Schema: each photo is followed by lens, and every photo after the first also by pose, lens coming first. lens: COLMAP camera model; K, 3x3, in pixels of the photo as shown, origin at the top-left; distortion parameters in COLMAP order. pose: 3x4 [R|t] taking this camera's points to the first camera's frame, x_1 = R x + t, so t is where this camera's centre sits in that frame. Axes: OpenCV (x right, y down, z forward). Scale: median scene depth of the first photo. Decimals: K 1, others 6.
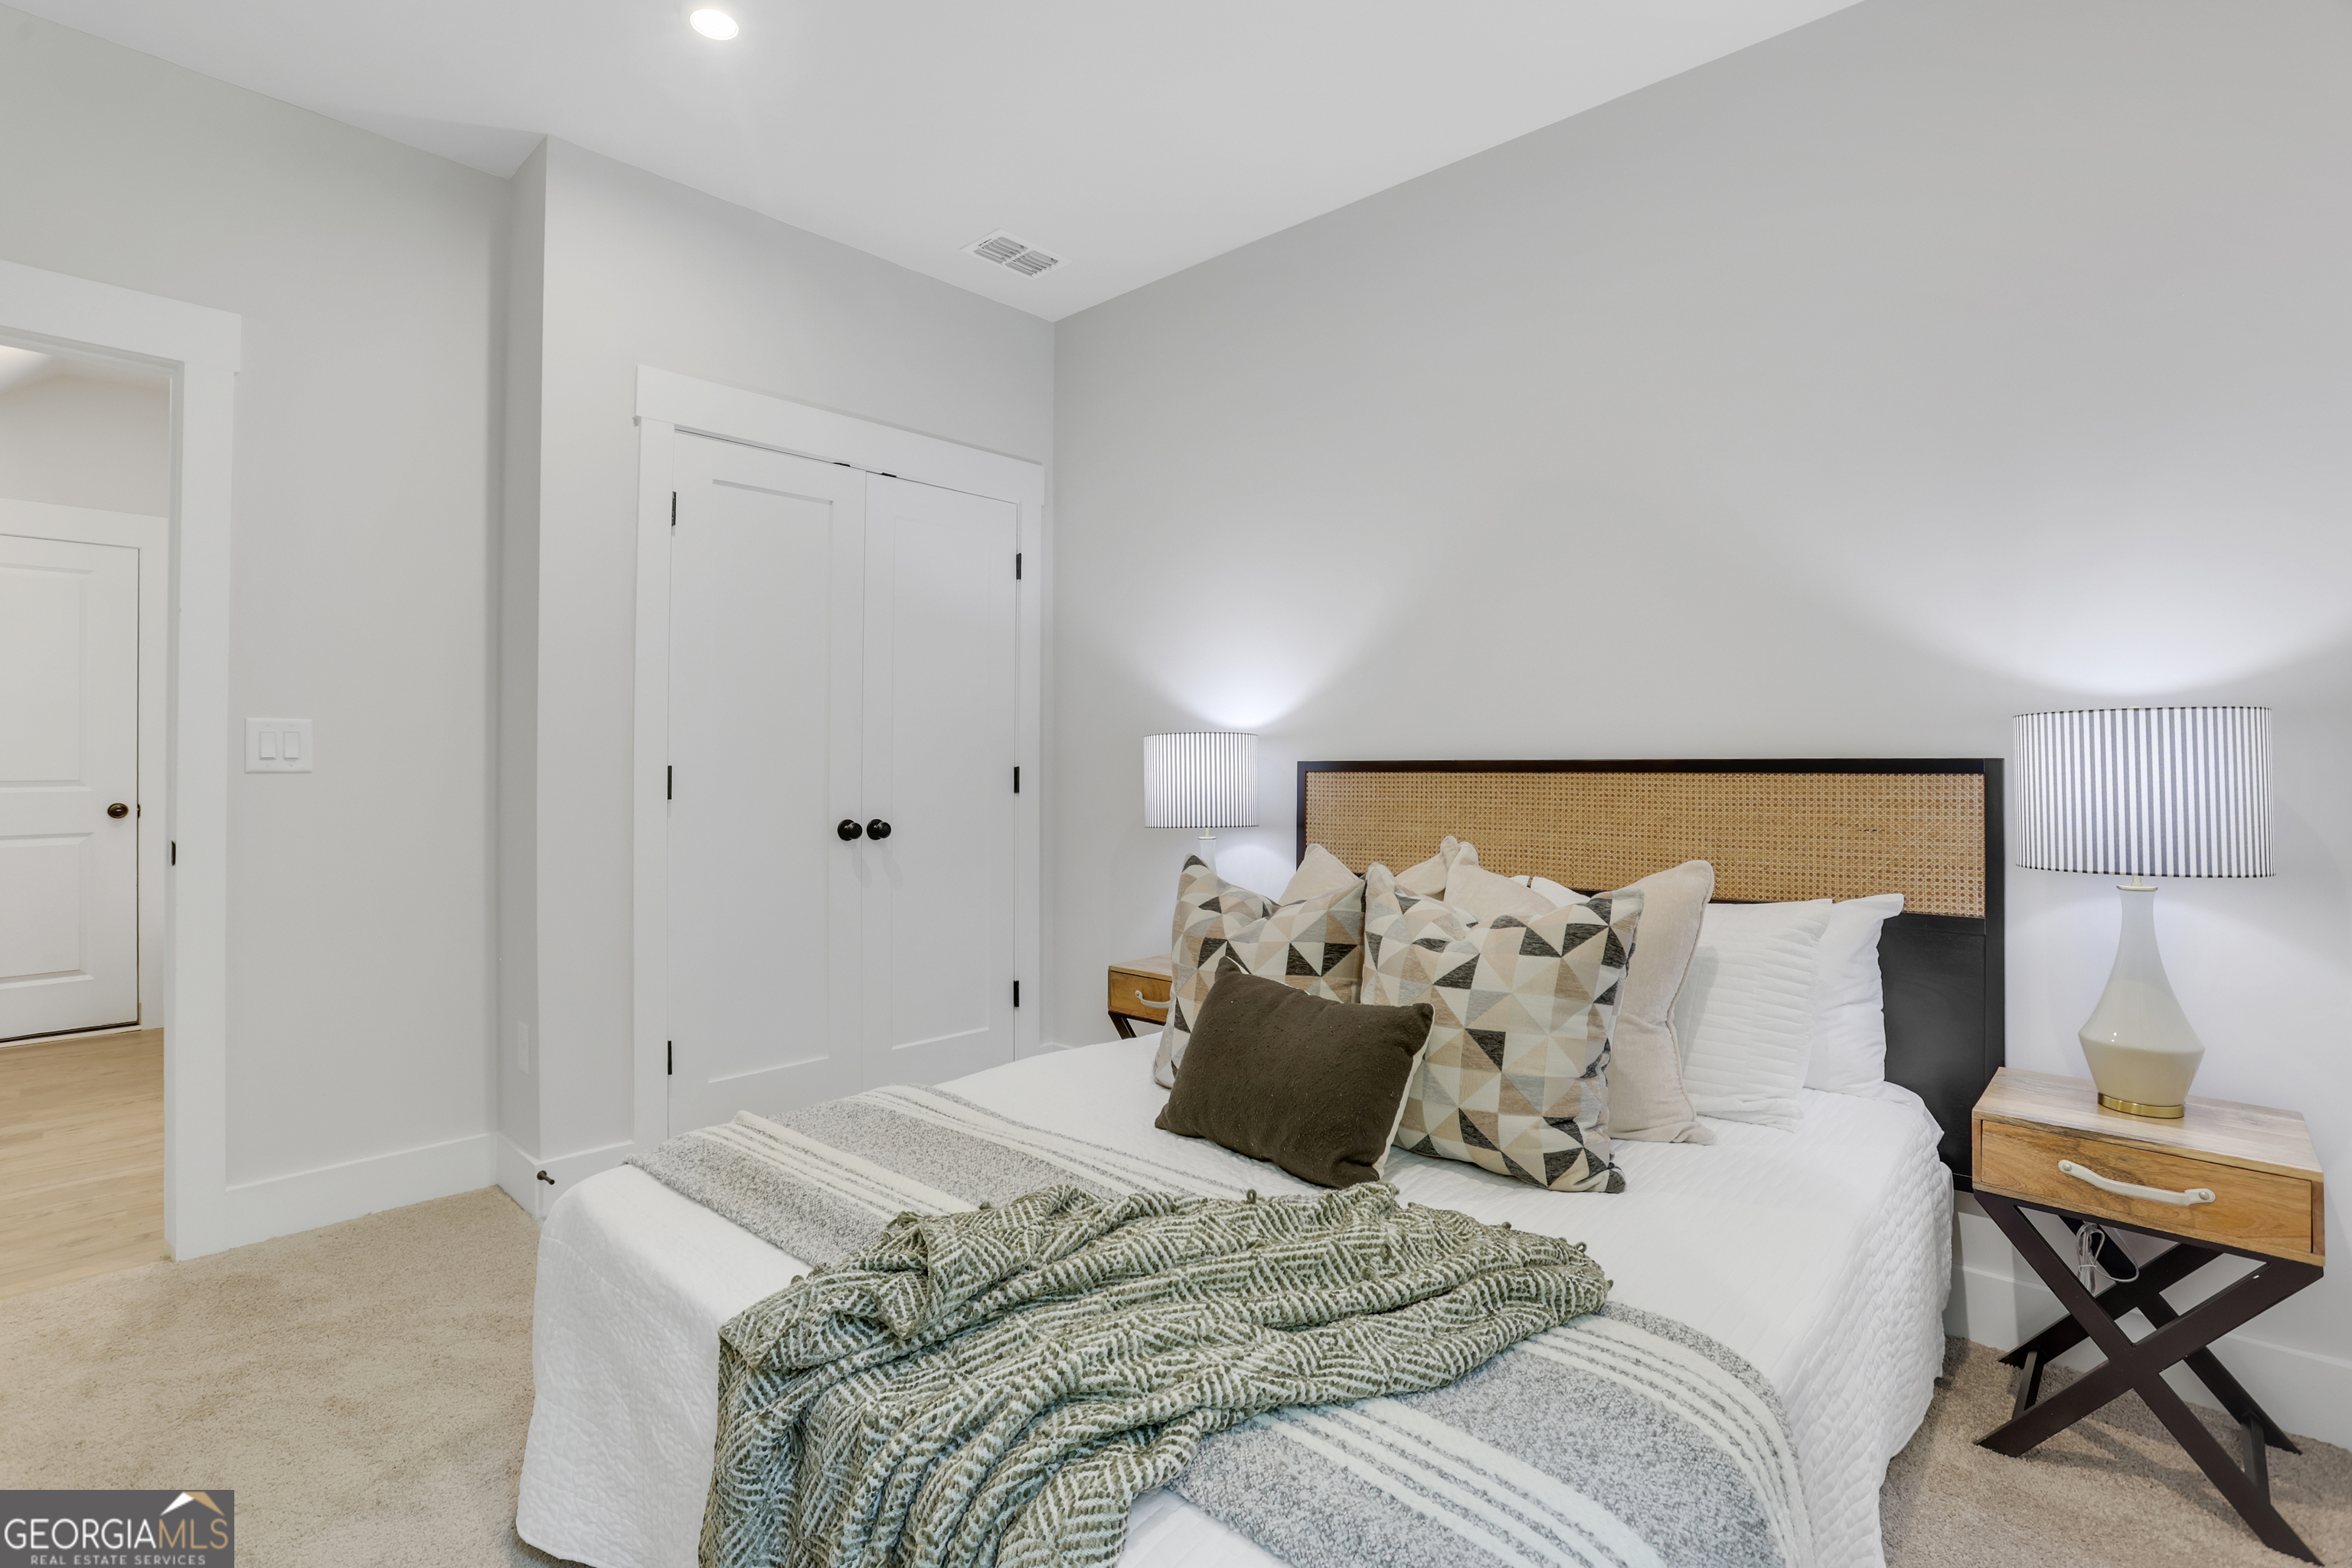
lens RADIAL K [[1092.7, 0, 1161.2], [0, 1092.7, 770.0], [0, 0, 1]] dist [-0.056303, 0.015813]
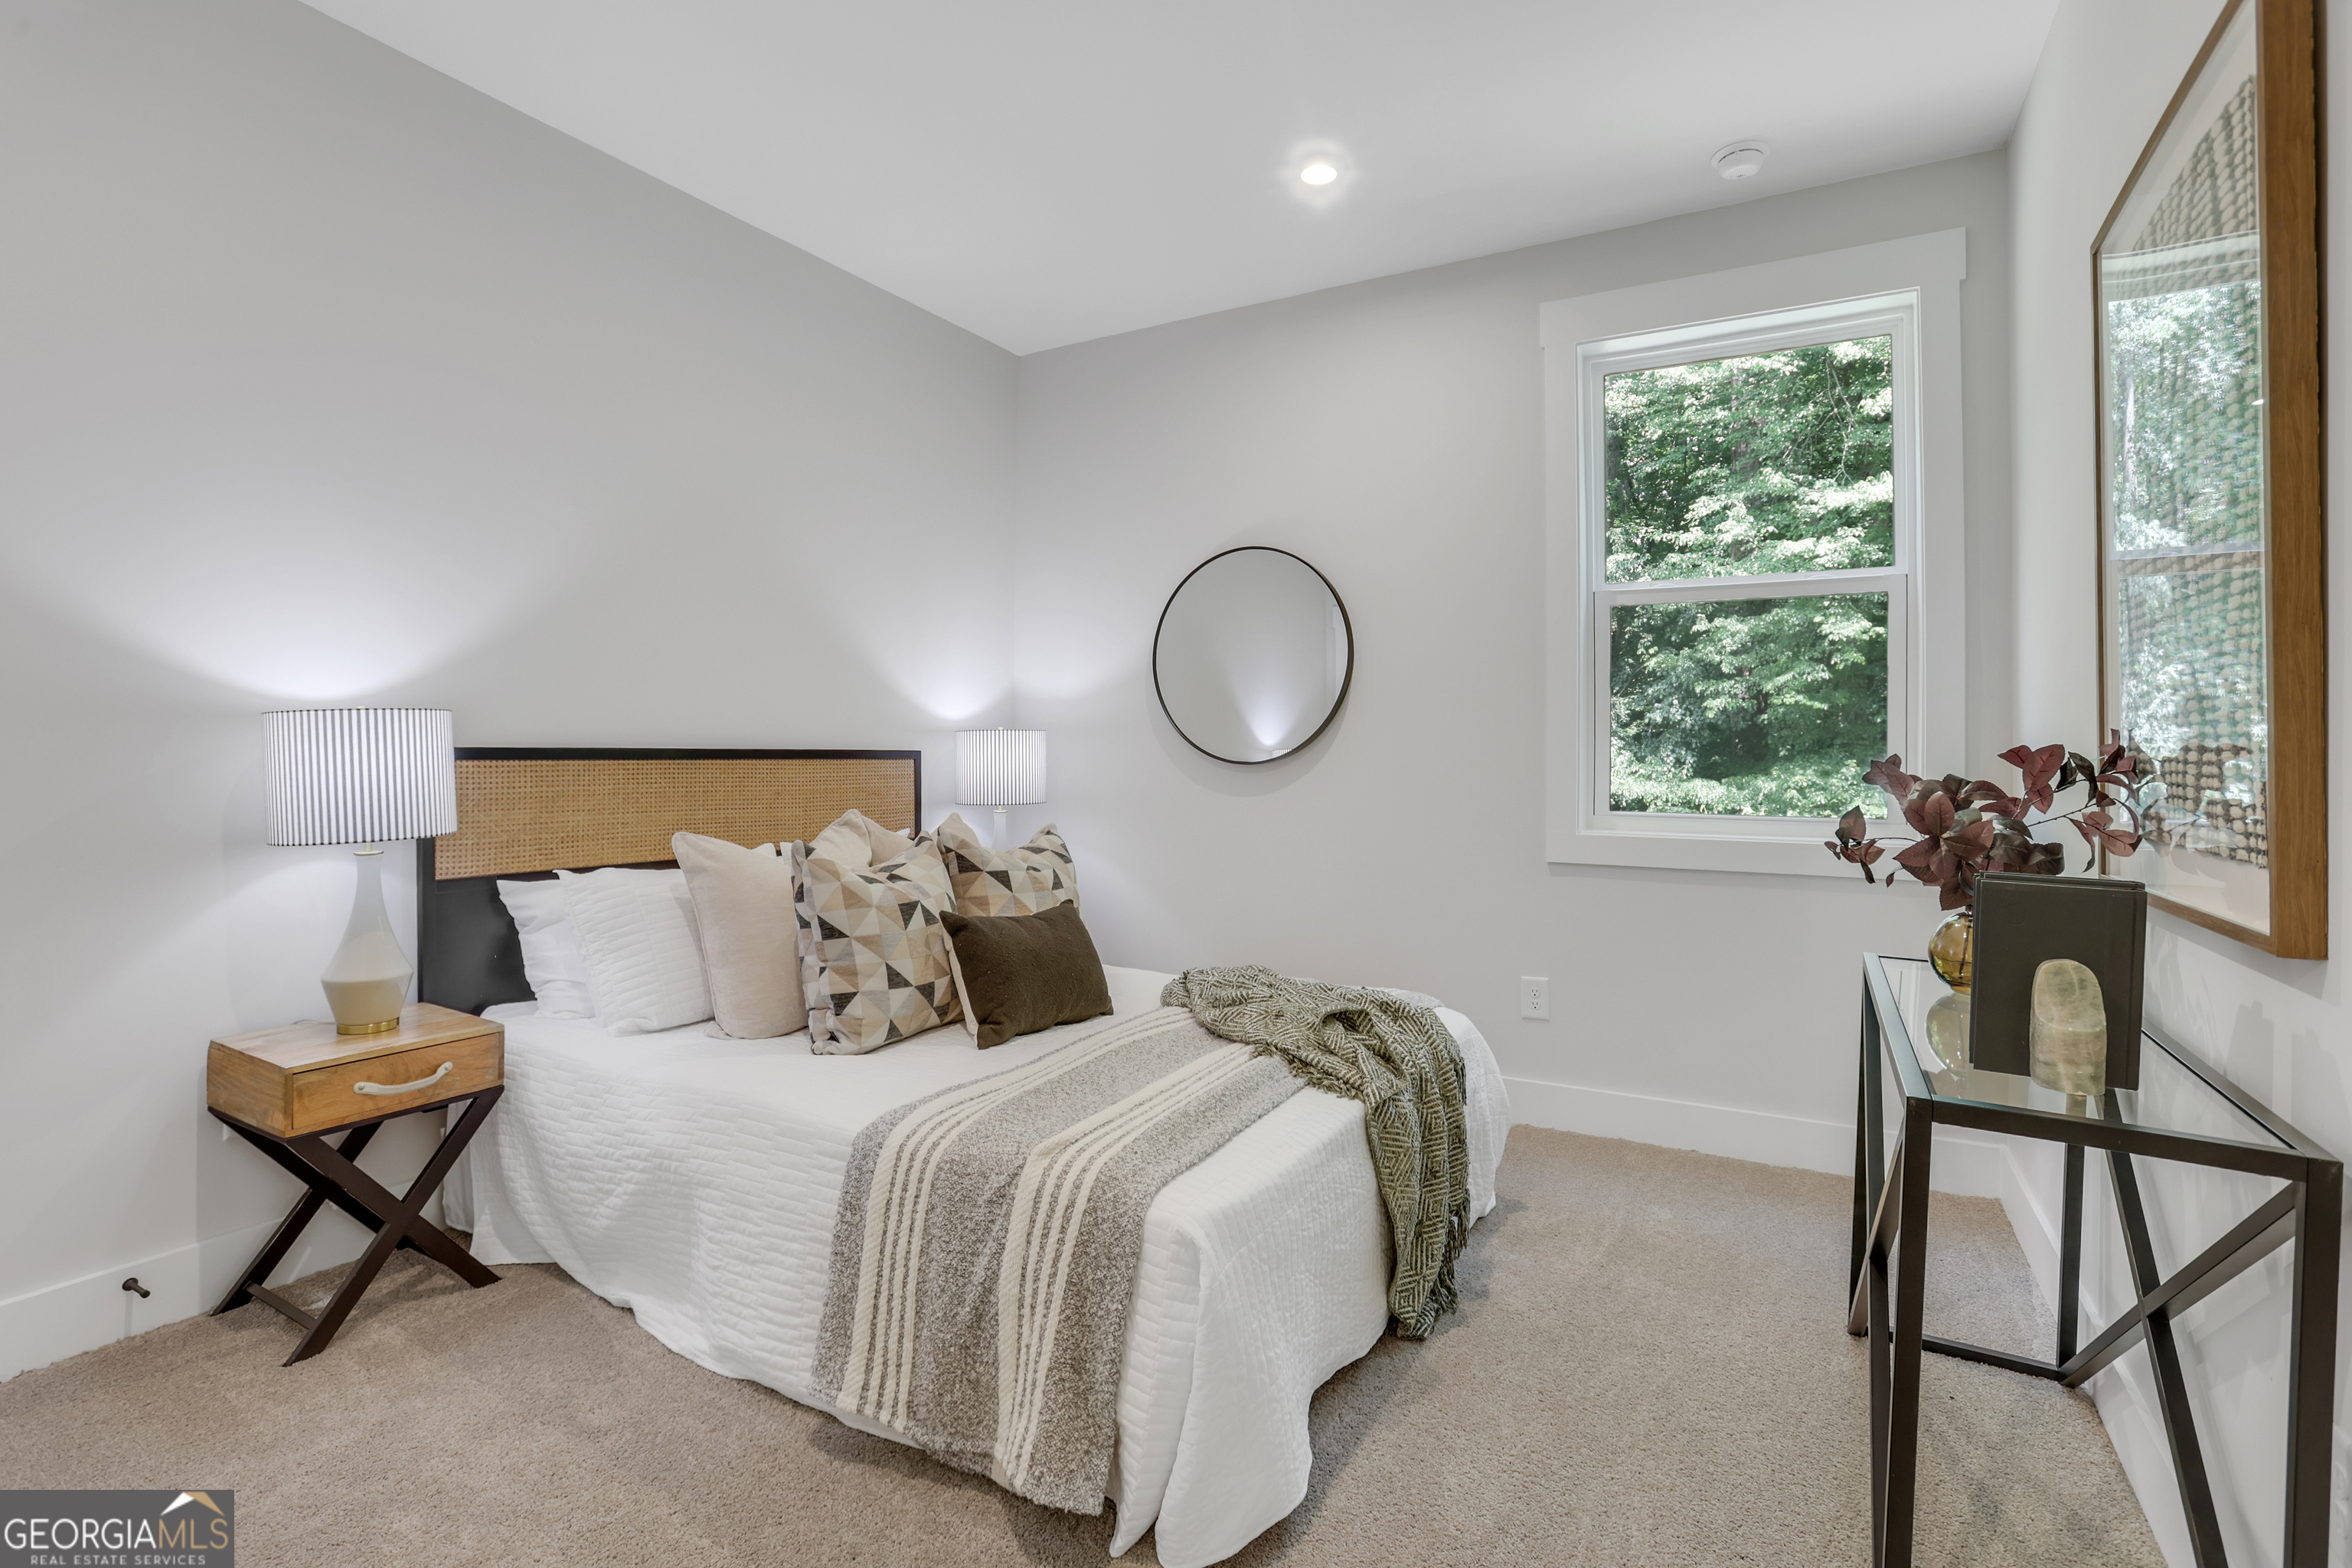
lens RADIAL K [[1092.7, 0, 1161.9], [0, 1092.7, 783.4], [0, 0, 1]] dist [-0.056303, 0.015813]
pose [[-0.204382, -0.026960, 0.978520, -1.130283], [-0.003172, 0.999634, 0.026879, -0.005798], [-0.978886, 0.002389, -0.204393, 0.960080]]
